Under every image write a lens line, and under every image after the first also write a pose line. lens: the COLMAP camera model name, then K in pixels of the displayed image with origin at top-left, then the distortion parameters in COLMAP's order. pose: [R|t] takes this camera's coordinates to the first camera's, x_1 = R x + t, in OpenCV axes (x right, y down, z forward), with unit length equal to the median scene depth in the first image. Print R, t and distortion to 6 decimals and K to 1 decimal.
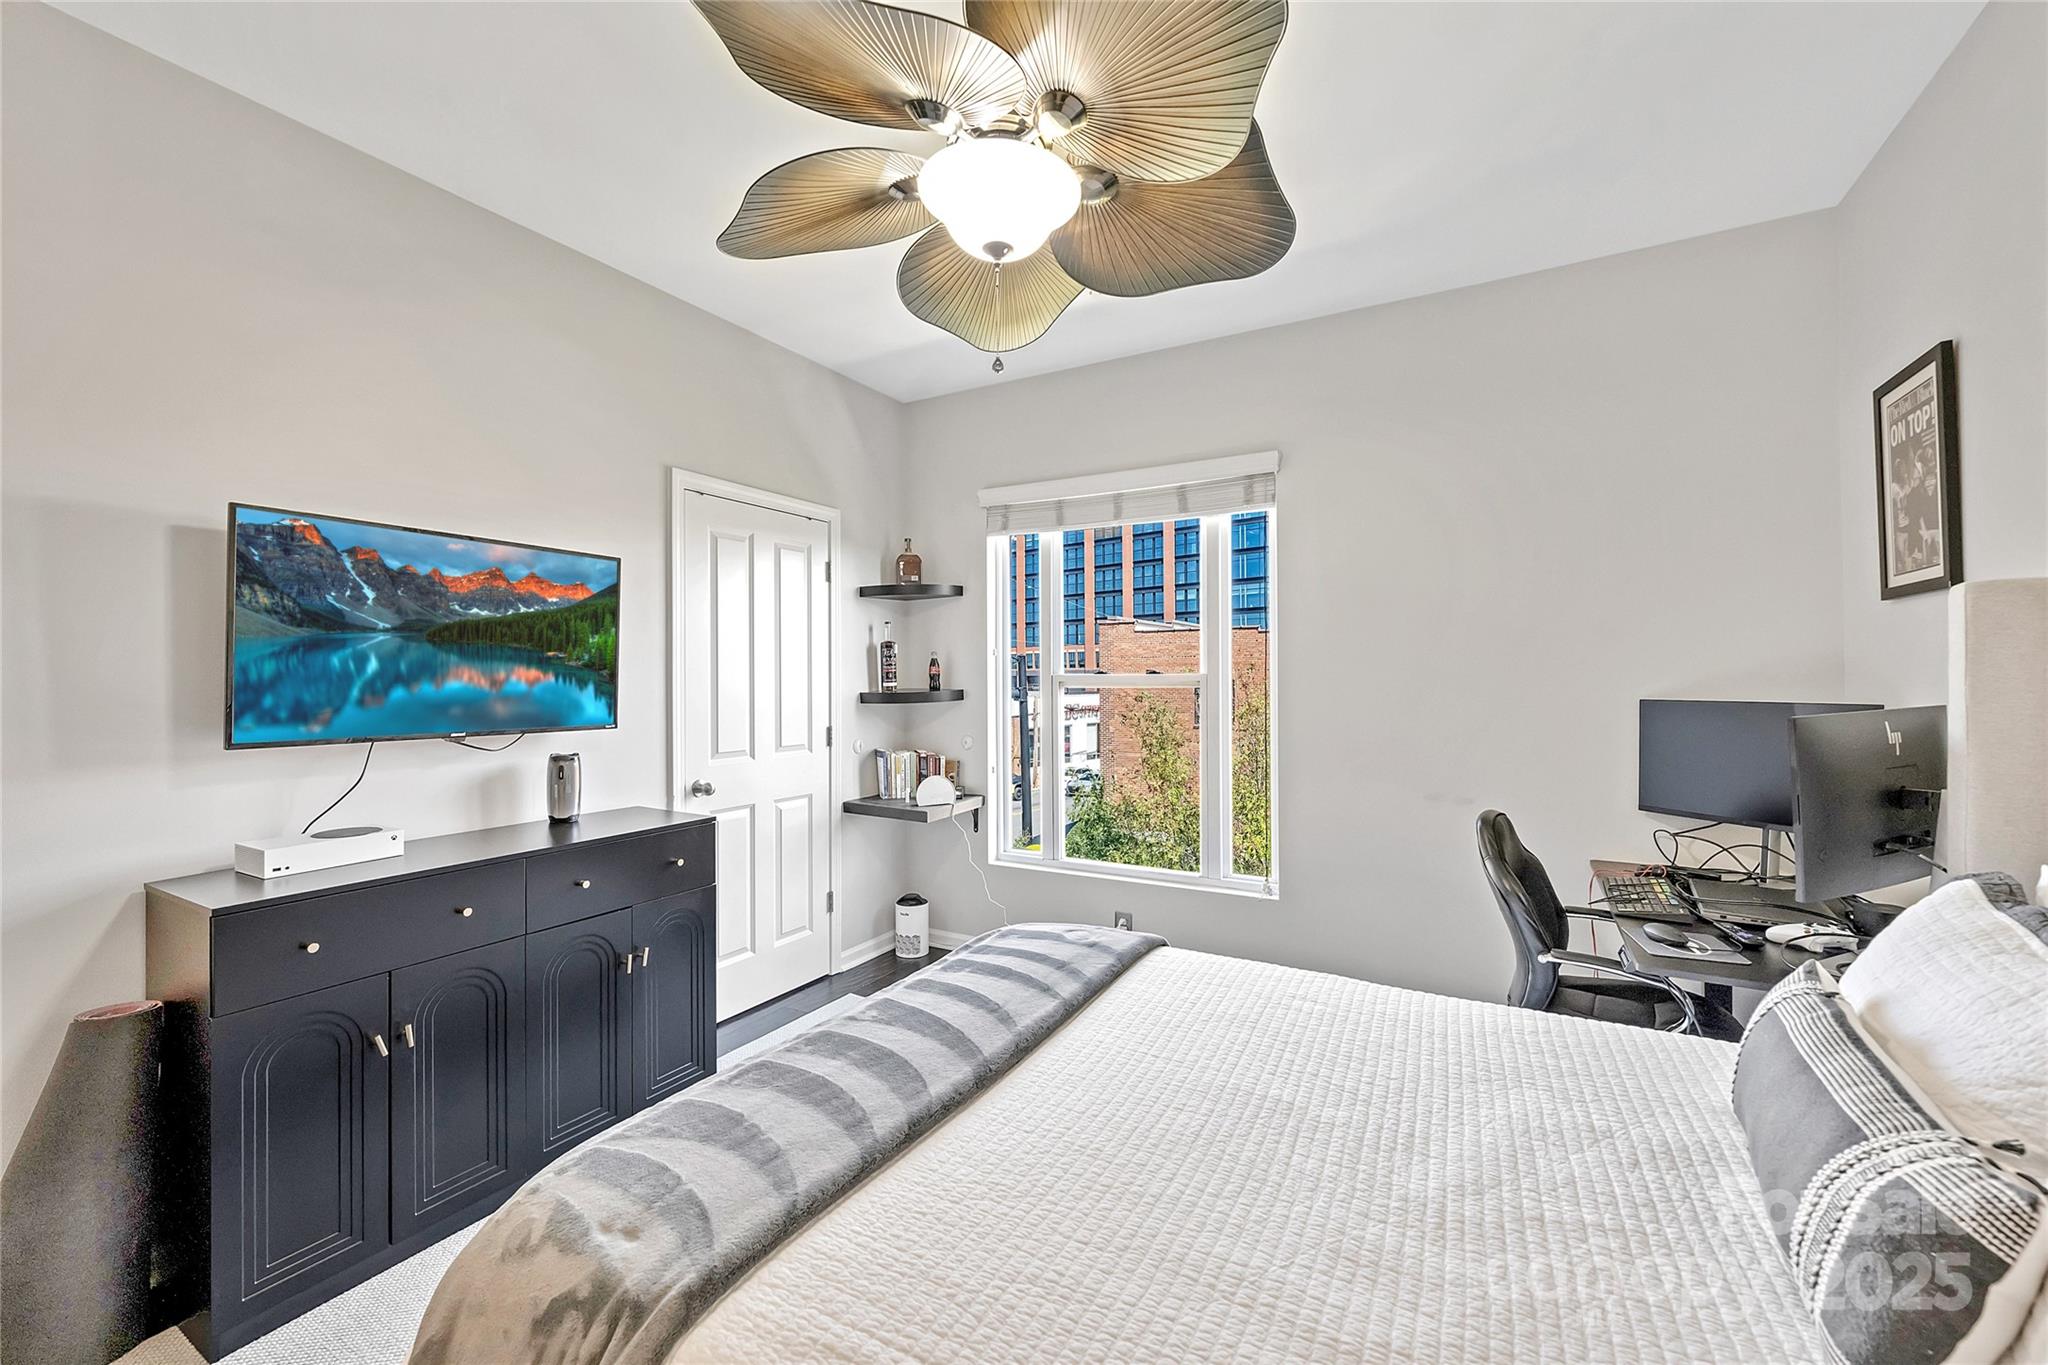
lens RADIAL K [[813.9, 0, 1025.0], [0, 813.9, 677.6], [0, 0, 1]] dist [-0.001033, 0.000903]
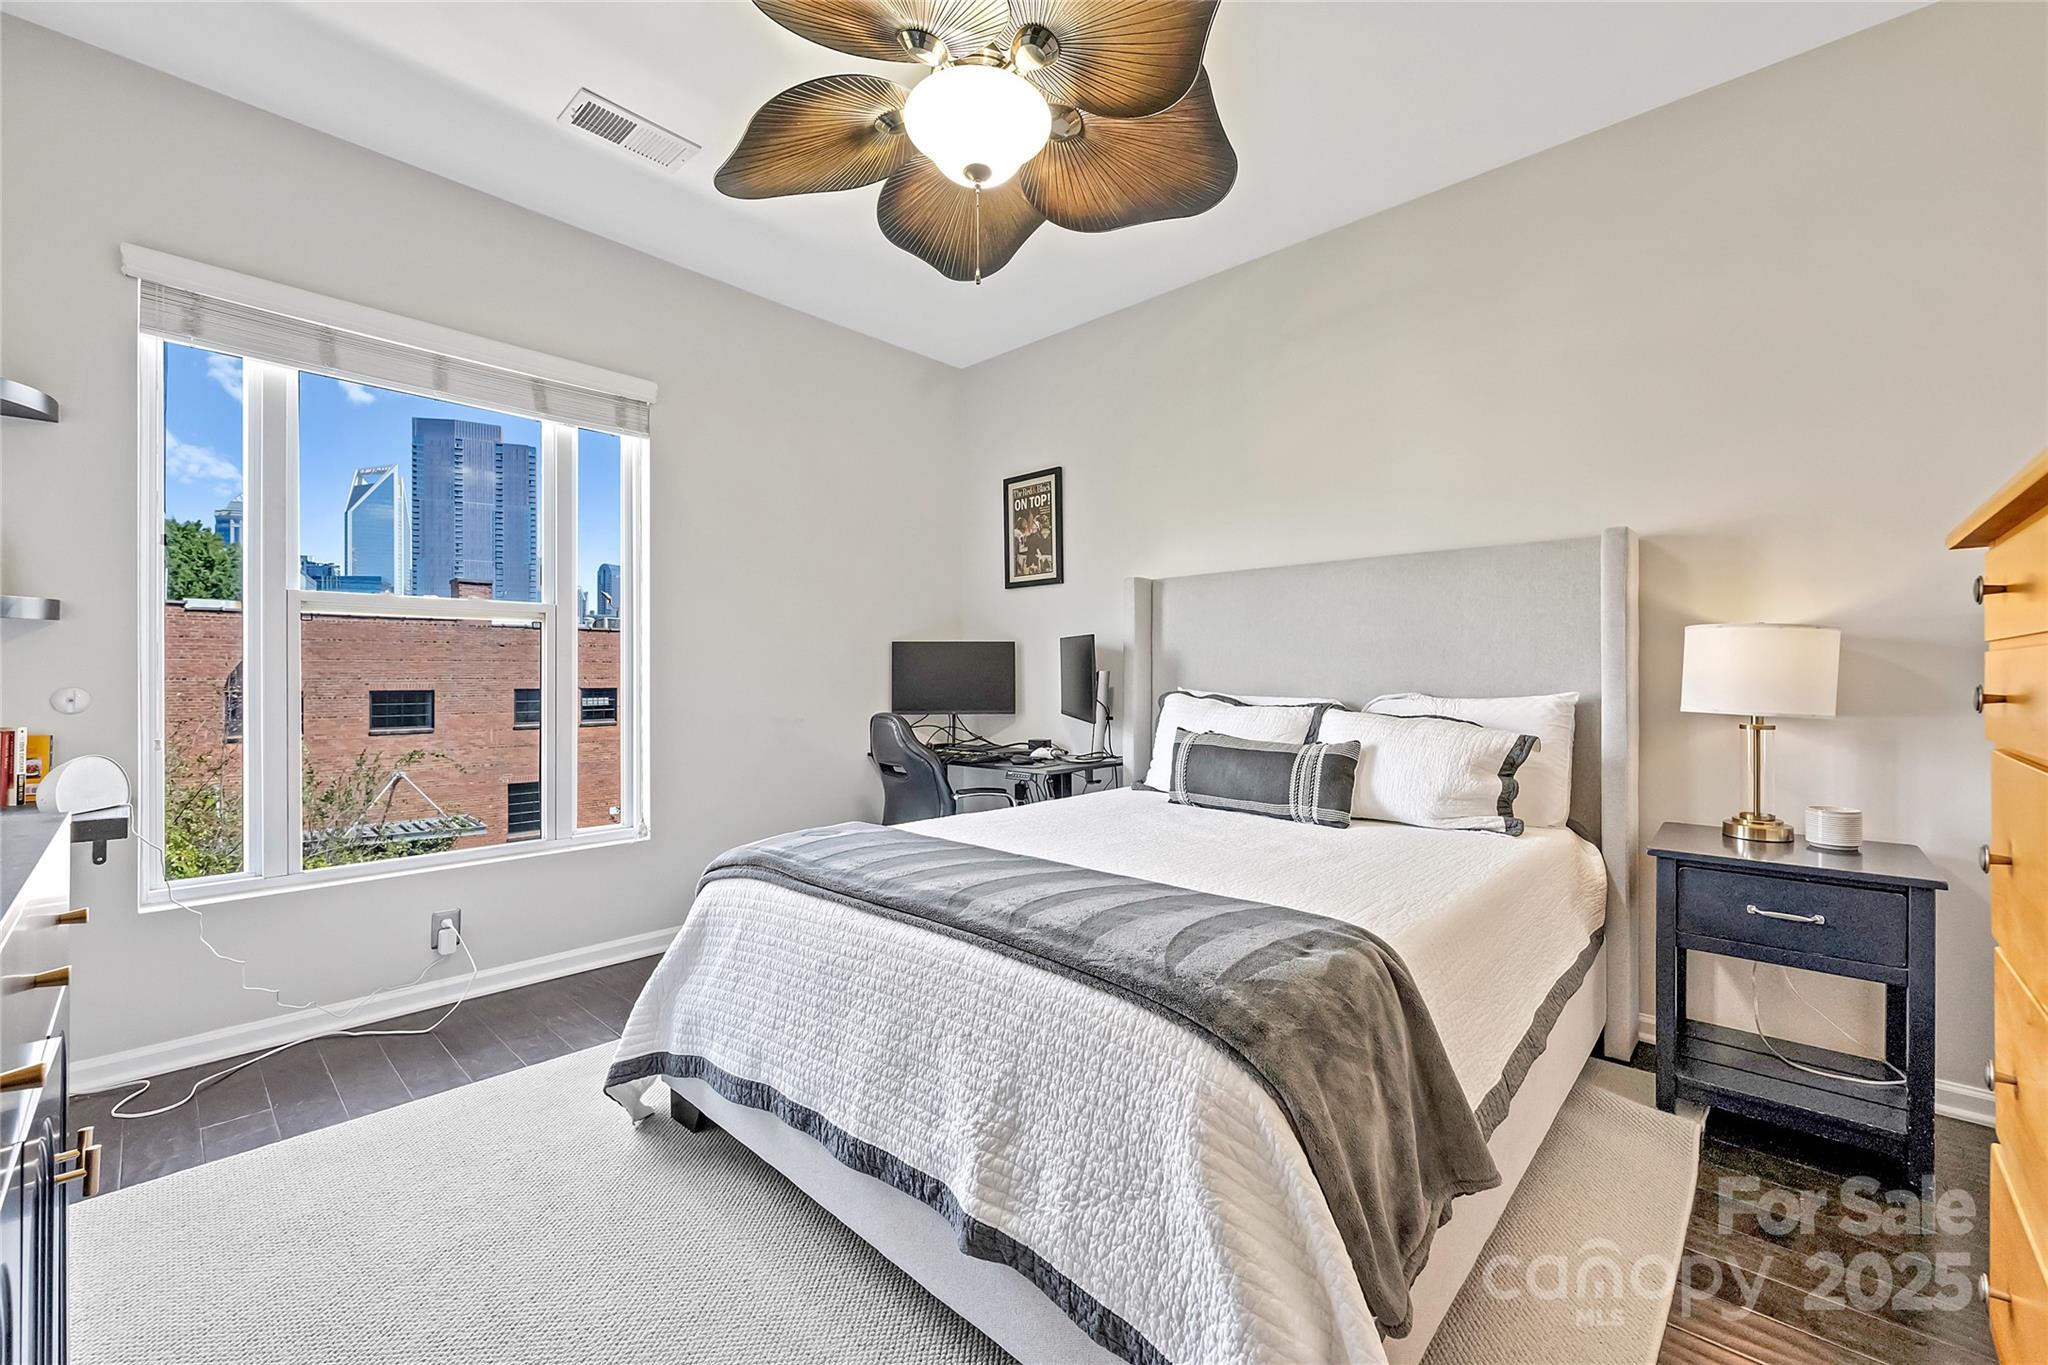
lens RADIAL K [[813.9, 0, 1027.1], [0, 813.9, 674.3], [0, 0, 1]] dist [-0.001033, 0.000903]
pose [[0.237302, 0.006360, 0.971415, -0.809454], [-0.000969, 0.999980, -0.006310, 0.120204], [-0.971436, 0.000556, 0.237303, 0.495659]]
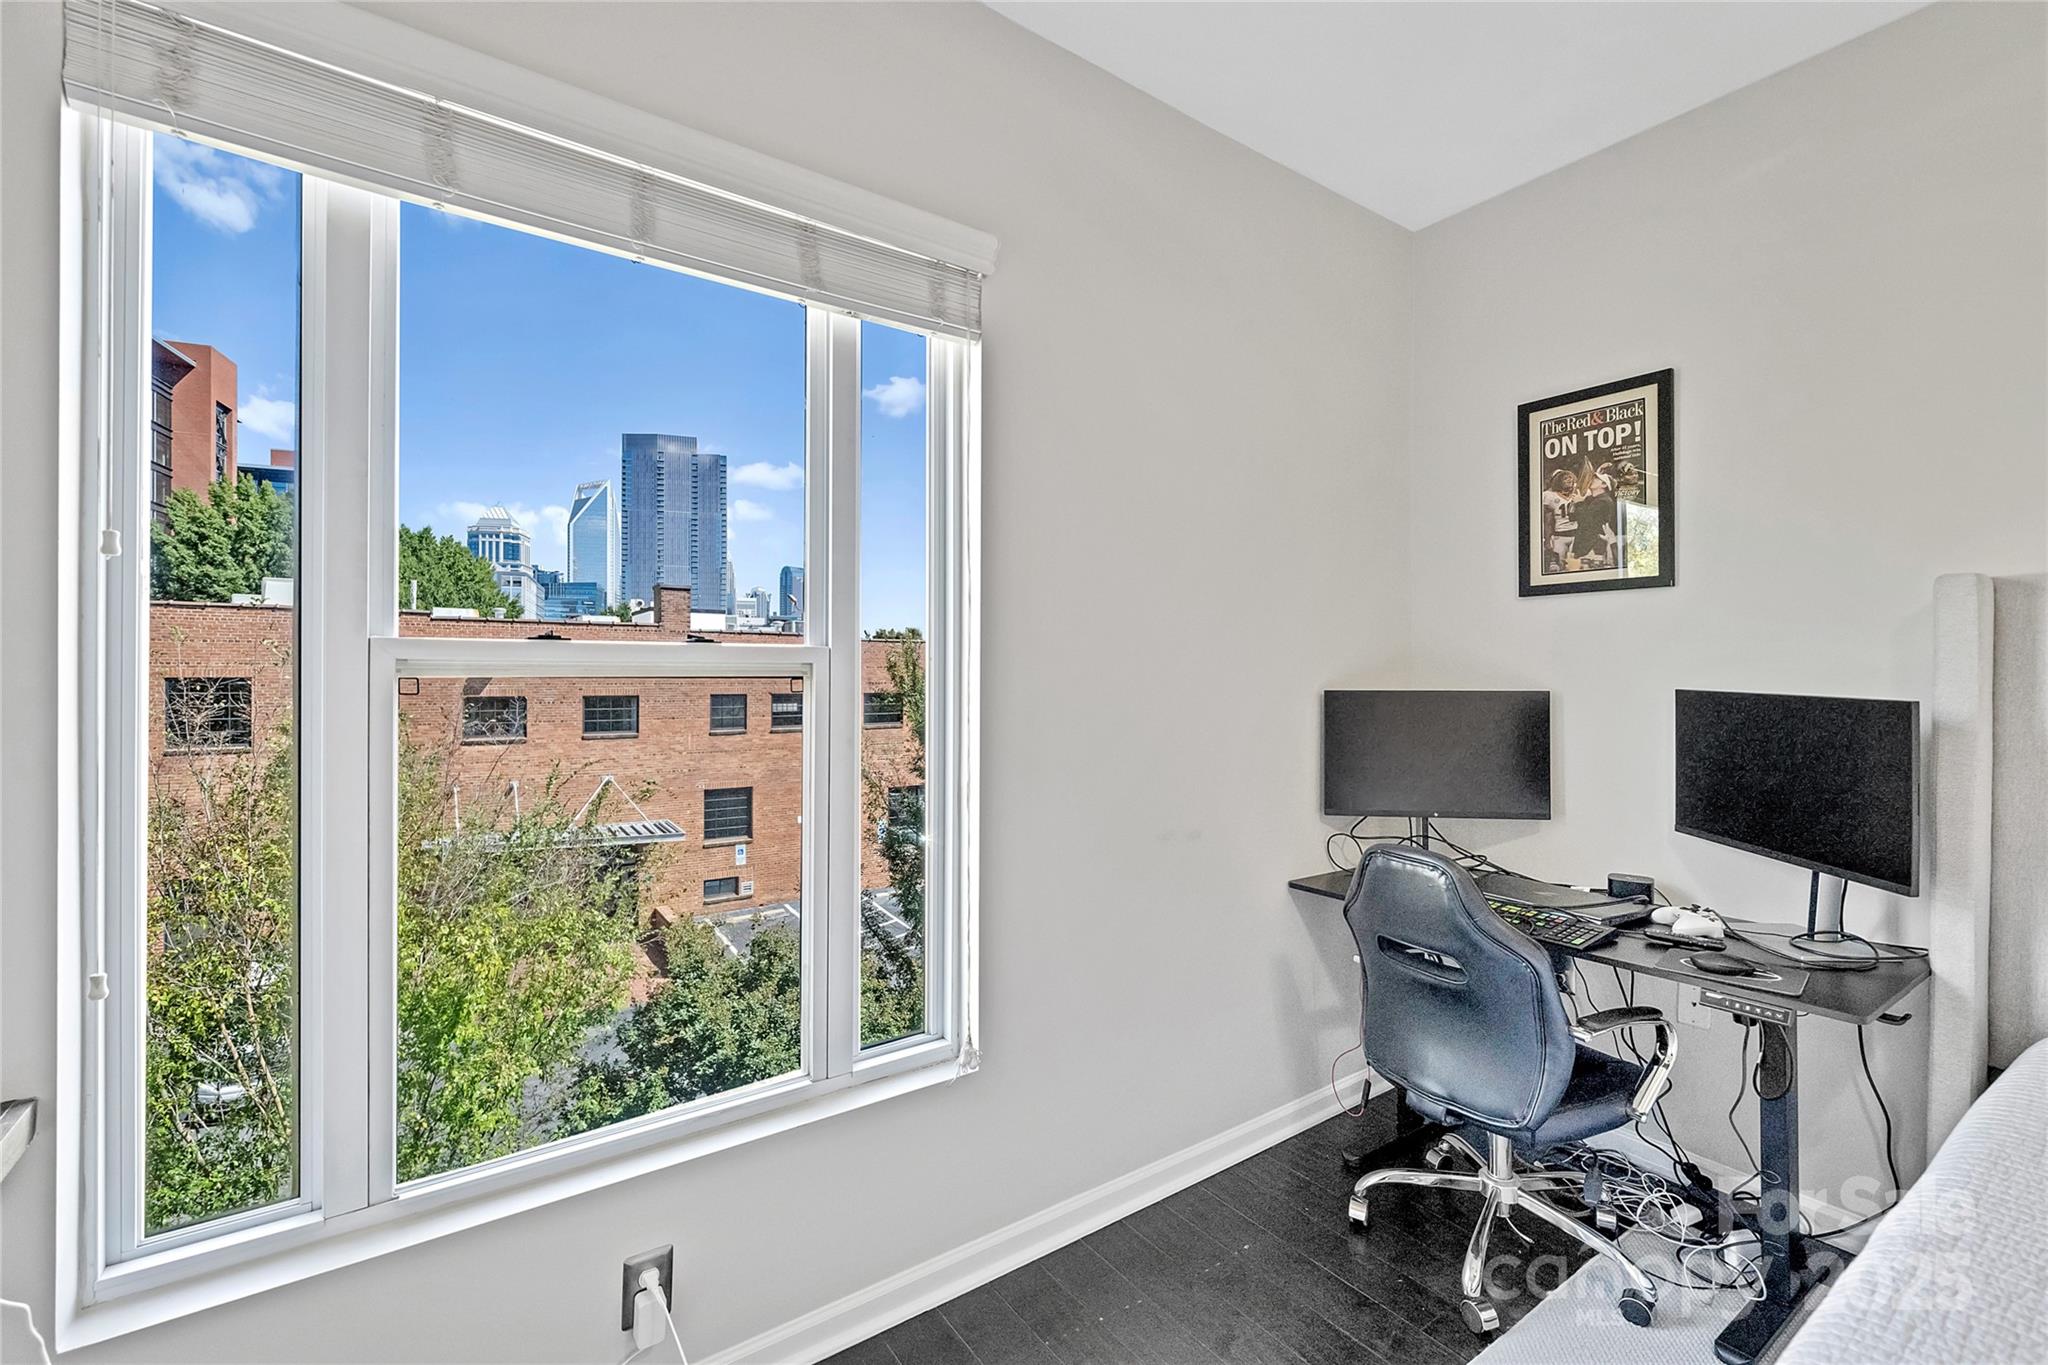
lens RADIAL K [[855.7, 0, 1022.4], [0, 855.7, 669.7], [0, 0, 1]] dist [0.000223, -0.000096]
pose [[0.433539, 0.011966, 0.901055, -0.281731], [-0.005146, 0.999928, -0.010803, 0.019713], [-0.901120, 0.000046, 0.433570, 1.110043]]
